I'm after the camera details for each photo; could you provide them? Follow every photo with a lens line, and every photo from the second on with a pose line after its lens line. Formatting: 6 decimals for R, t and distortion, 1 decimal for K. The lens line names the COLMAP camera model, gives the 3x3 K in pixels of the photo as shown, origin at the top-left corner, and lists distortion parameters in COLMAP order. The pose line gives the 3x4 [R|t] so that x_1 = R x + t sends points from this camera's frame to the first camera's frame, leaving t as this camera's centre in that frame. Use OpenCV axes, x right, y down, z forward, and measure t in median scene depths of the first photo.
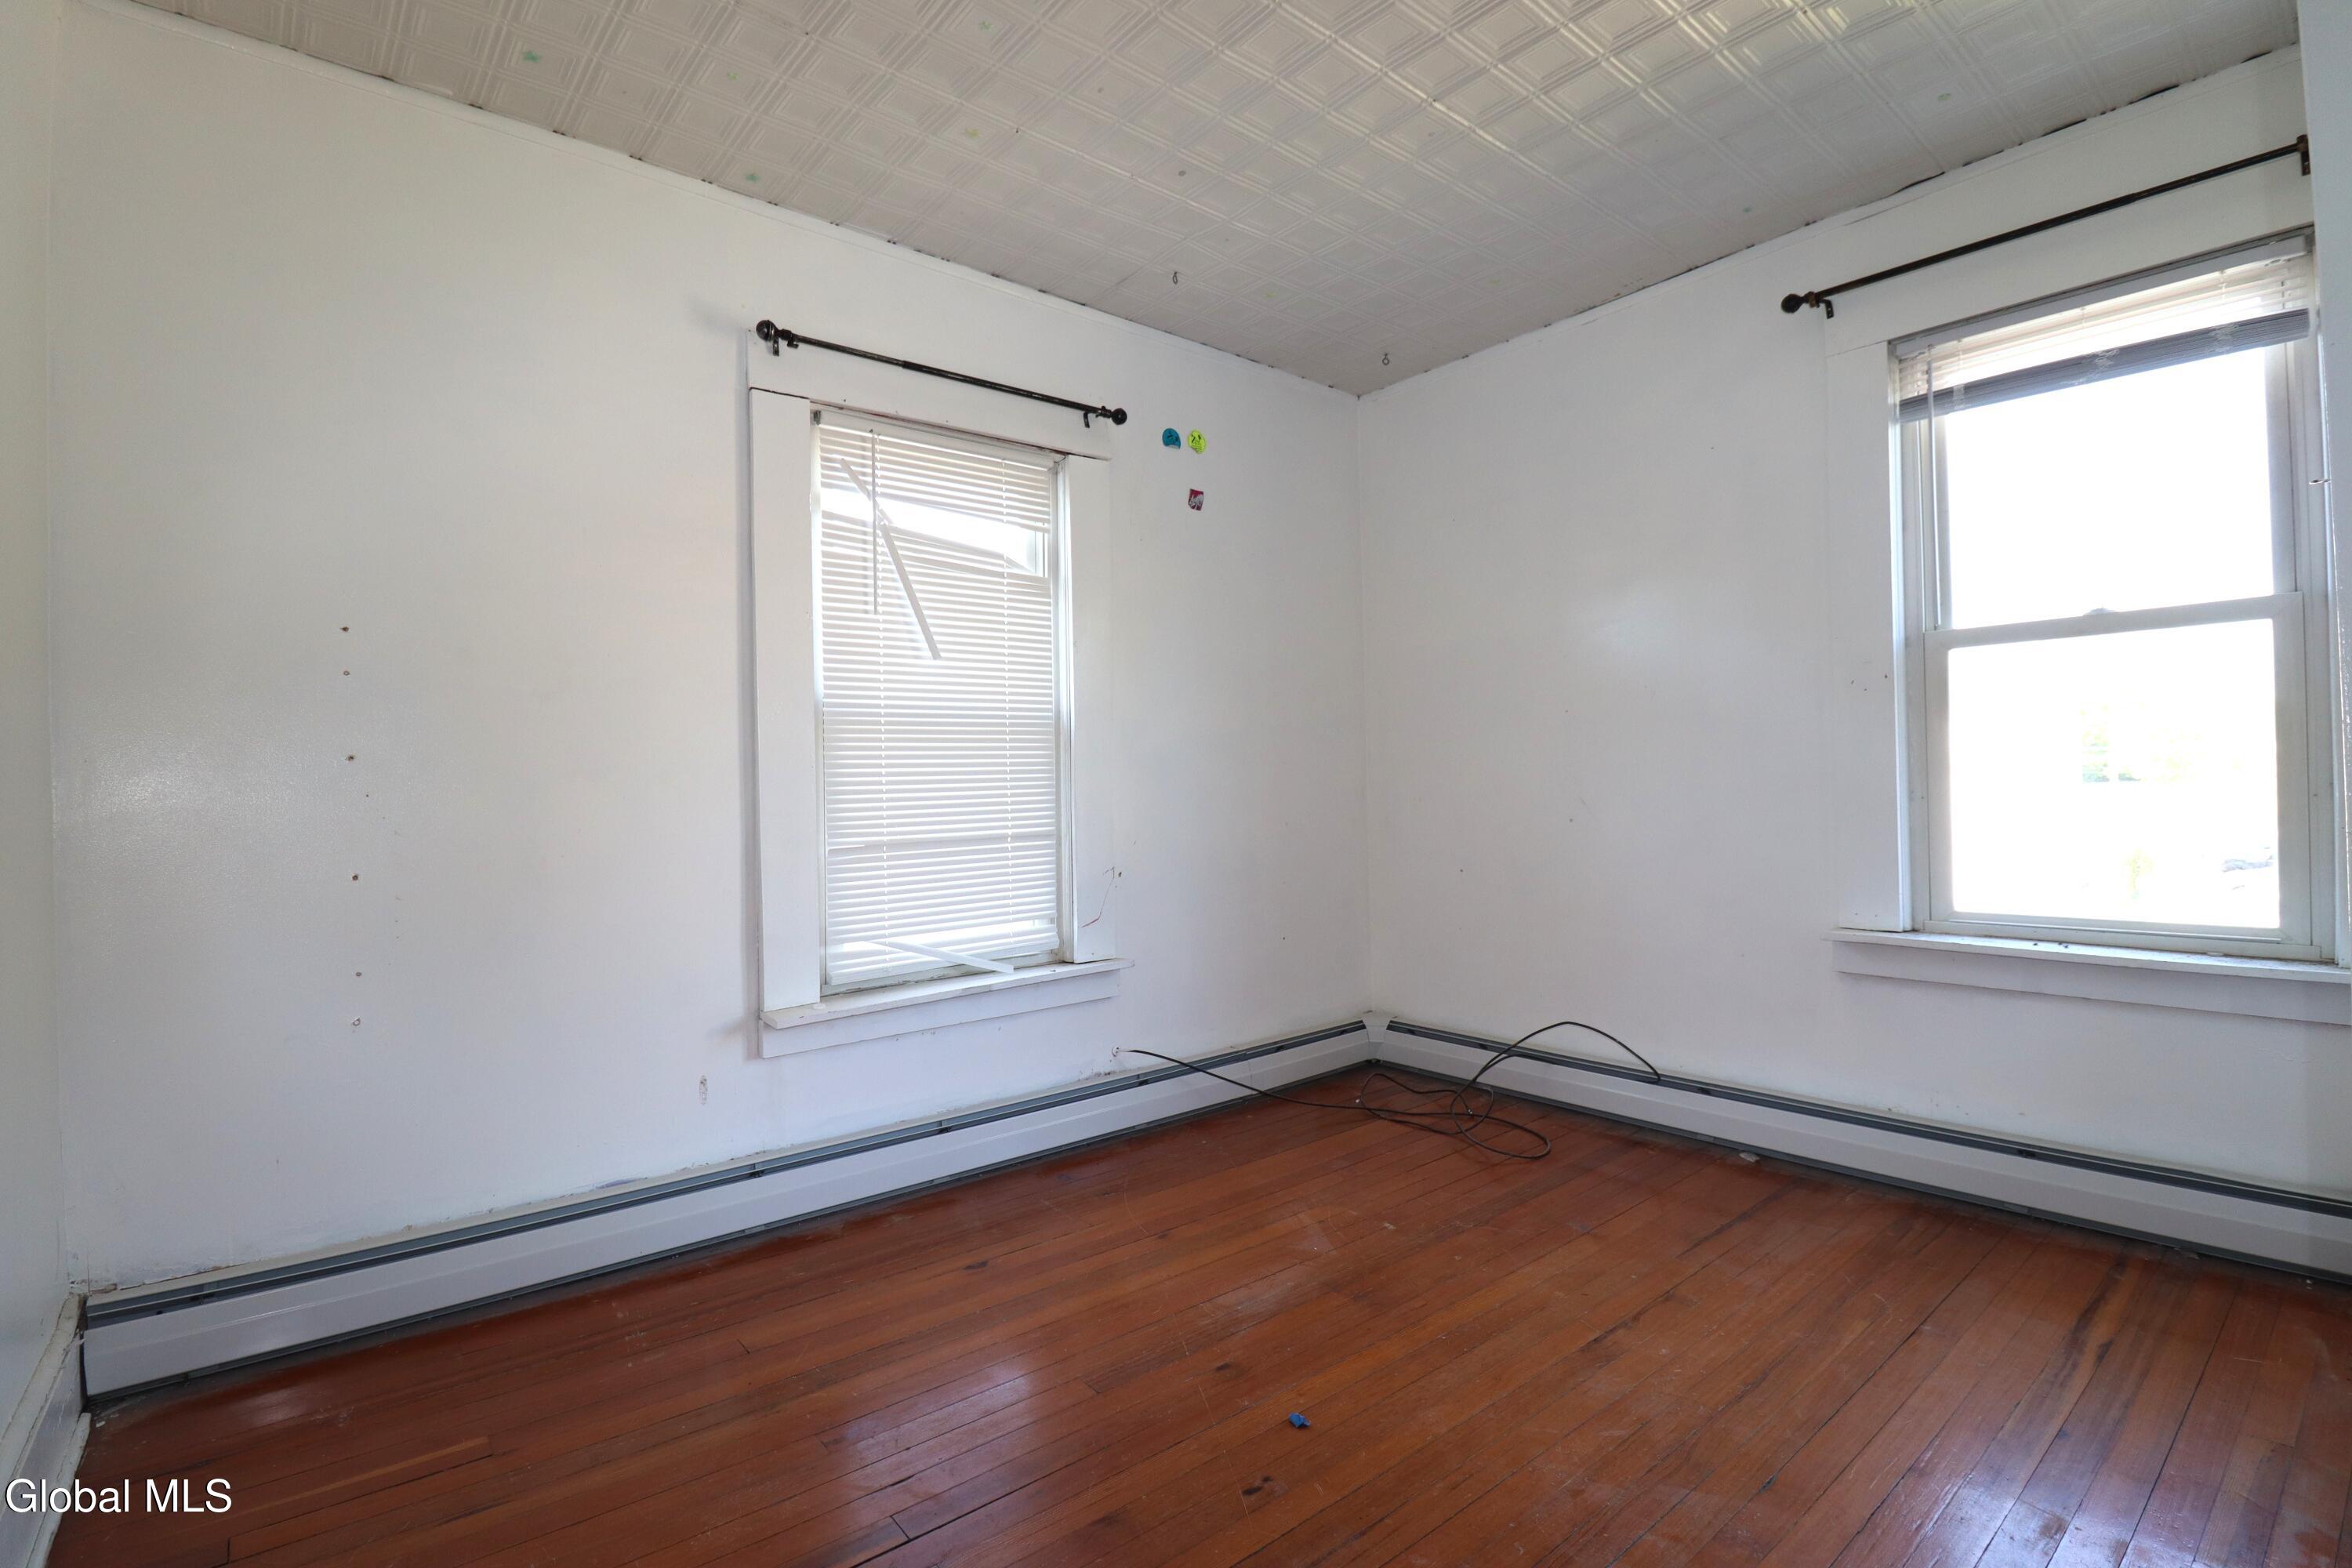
lens RADIAL K [[1087.5, 0, 1172.5], [0, 1087.5, 787.1], [0, 0, 1]] dist [0.001451, -0.013413]
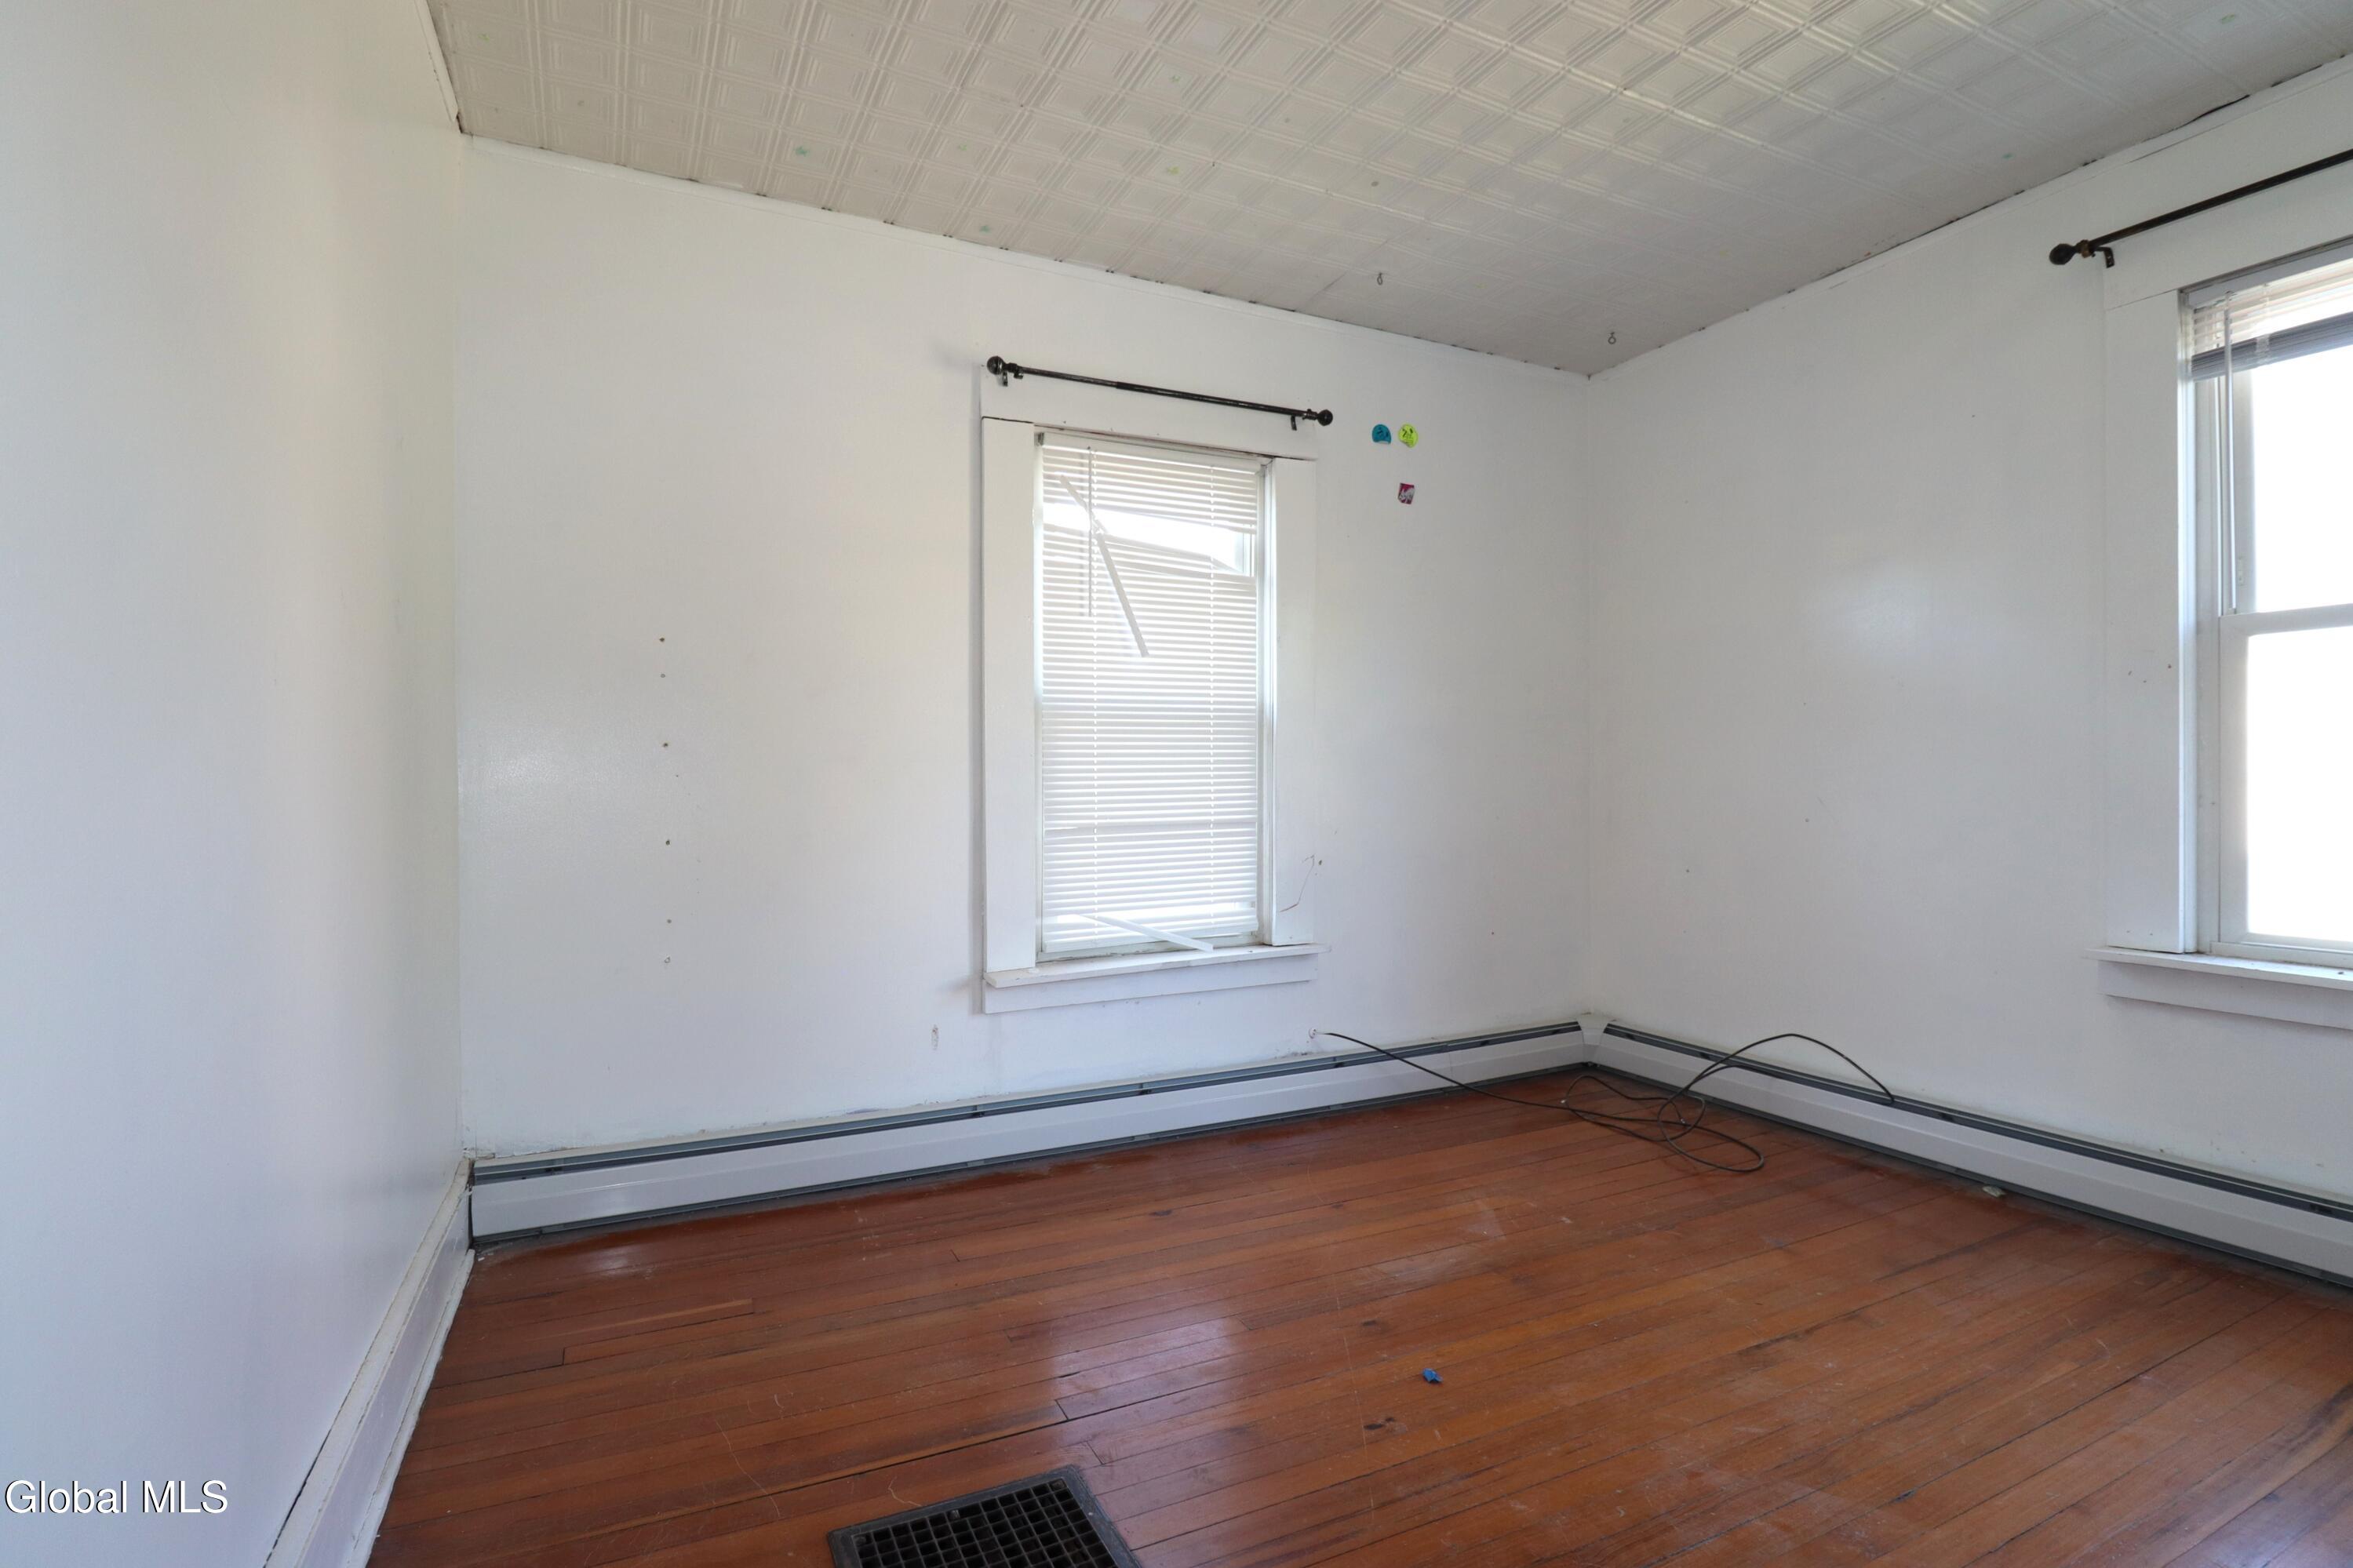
lens RADIAL K [[1117.9, 0, 1177.5], [0, 1117.9, 789.3], [0, 0, 1]] dist [-0.000174, -0.011378]
pose [[0.972765, 0.017143, -0.231158, 0.079269], [-0.014600, 0.999813, 0.012708, -0.000913], [0.231332, -0.008987, 0.972833, -0.077799]]
